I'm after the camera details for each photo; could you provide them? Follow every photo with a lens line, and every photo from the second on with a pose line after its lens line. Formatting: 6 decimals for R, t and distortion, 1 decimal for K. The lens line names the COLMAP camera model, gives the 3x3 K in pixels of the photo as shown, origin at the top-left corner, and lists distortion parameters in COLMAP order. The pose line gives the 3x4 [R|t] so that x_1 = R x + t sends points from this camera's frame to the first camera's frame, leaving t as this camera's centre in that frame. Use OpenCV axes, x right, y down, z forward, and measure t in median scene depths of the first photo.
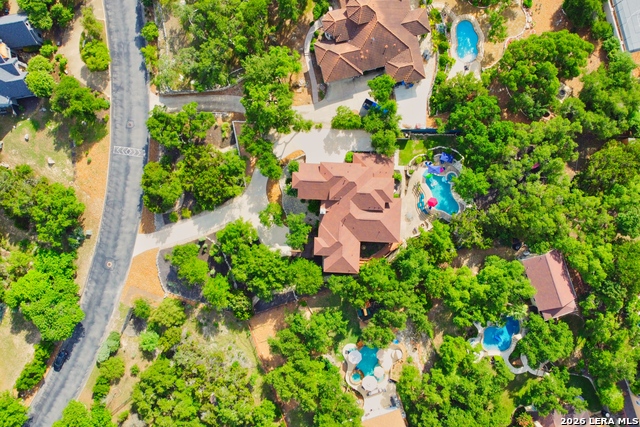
lens RADIAL K [[440.1, 0, 331.5], [0, 440.1, 215.3], [0, 0, 1]] dist [-0.008042, 0.002448]
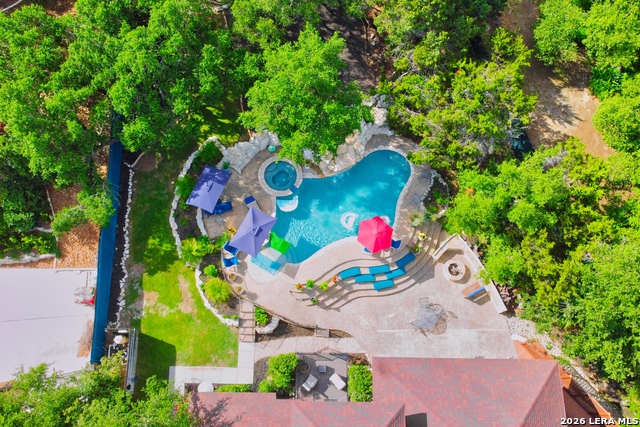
lens RADIAL K [[465.2, 0, 305.9], [0, 465.2, 212.8], [0, 0, 1]] dist [0.001375, -0.004726]
pose [[-0.022083, -0.948078, 0.317271, 0.150847], [0.999213, -0.031389, -0.024248, -0.062963], [0.032947, 0.316486, 0.948025, 0.713673]]
